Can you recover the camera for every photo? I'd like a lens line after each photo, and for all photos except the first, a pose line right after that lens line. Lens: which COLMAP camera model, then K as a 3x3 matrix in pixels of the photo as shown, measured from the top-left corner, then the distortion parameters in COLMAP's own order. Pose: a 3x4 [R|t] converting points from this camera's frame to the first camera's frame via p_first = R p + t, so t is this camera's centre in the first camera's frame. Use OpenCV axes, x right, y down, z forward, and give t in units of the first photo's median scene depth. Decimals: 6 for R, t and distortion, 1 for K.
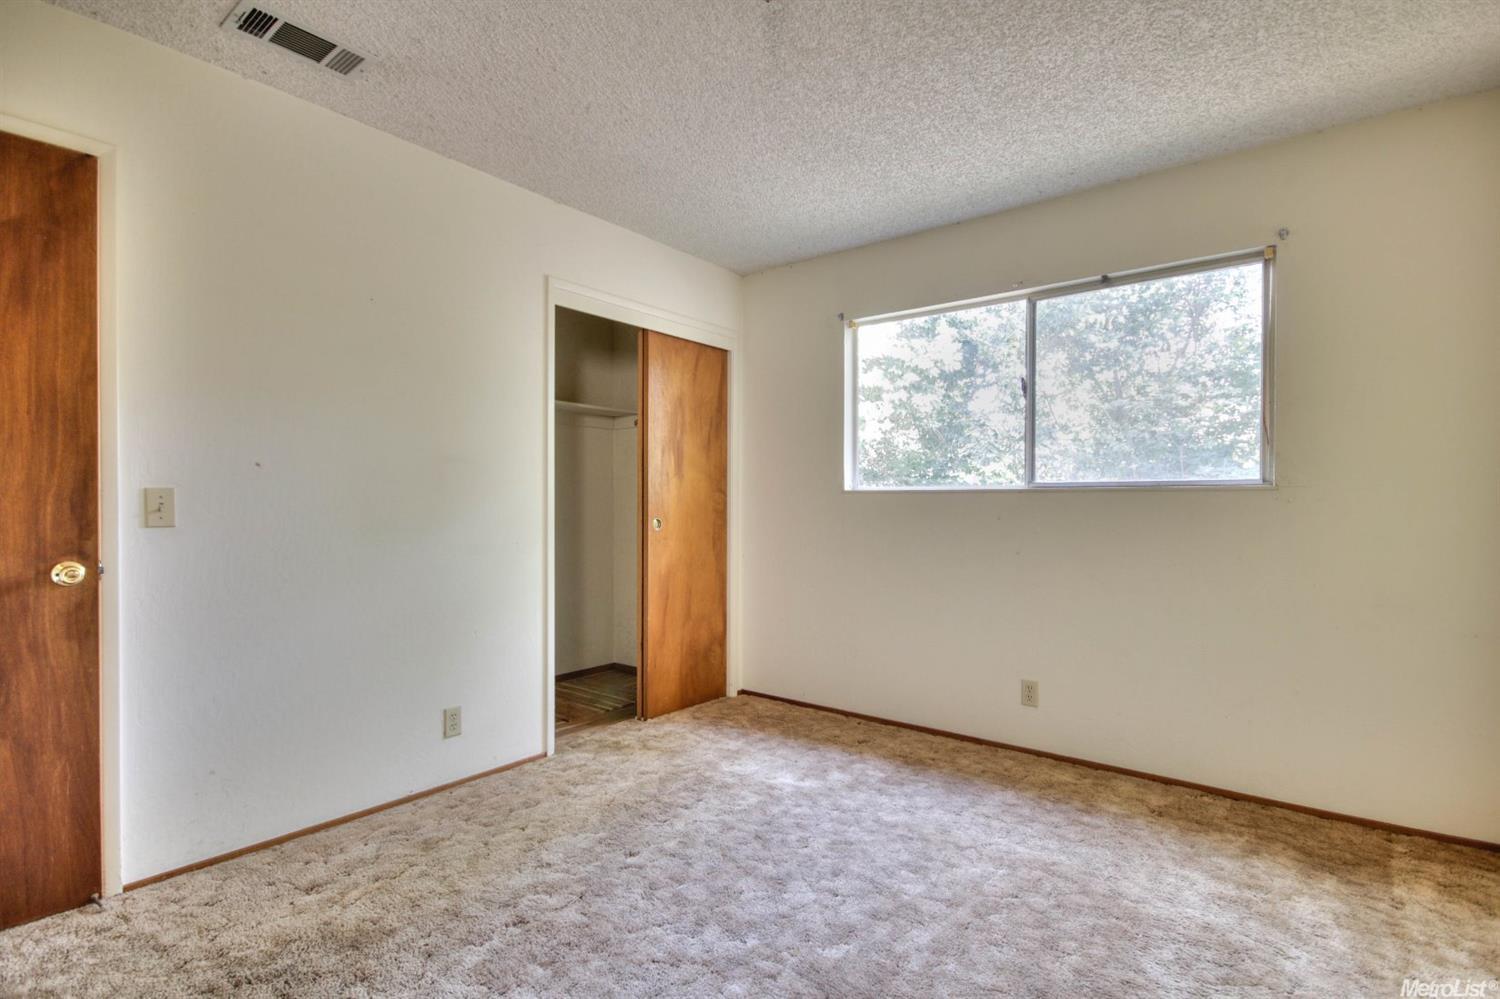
lens RADIAL K [[715.8, 0, 754.5], [0, 715.8, 510.1], [0, 0, 1]] dist [0.016715, -0.014158]
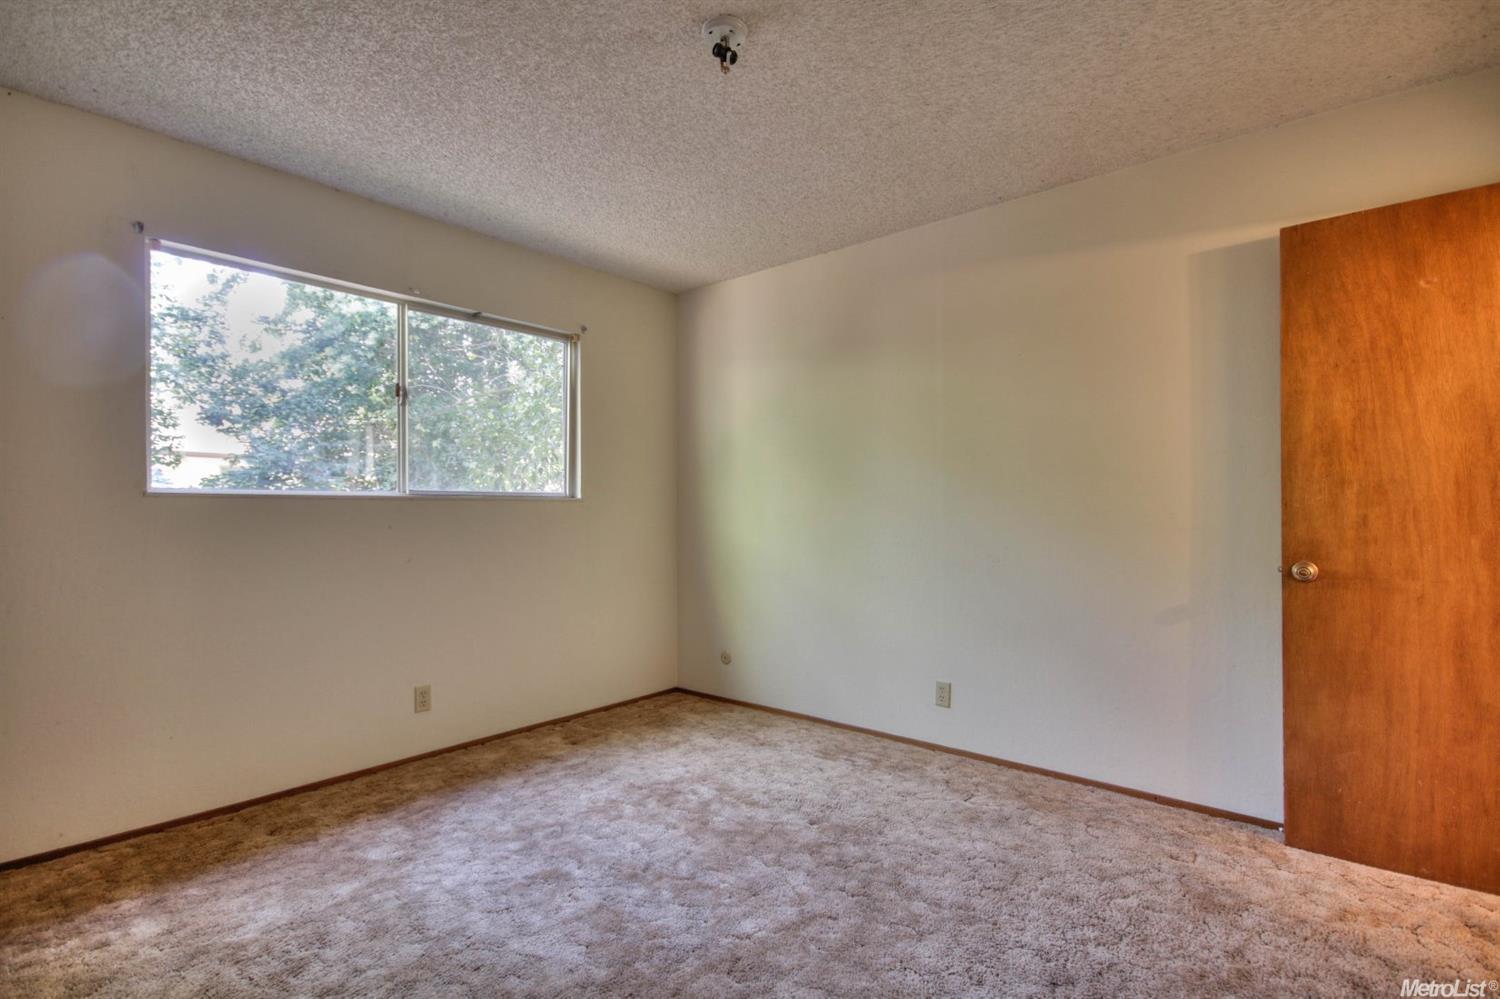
lens RADIAL K [[715.8, 0, 754.5], [0, 715.8, 510.1], [0, 0, 1]] dist [0.016715, -0.014158]
pose [[0.035729, -0.003396, 0.999356, -0.701212], [0.010283, 0.999943, 0.003030, -0.010195], [-0.999309, 0.010169, 0.035761, 0.569373]]
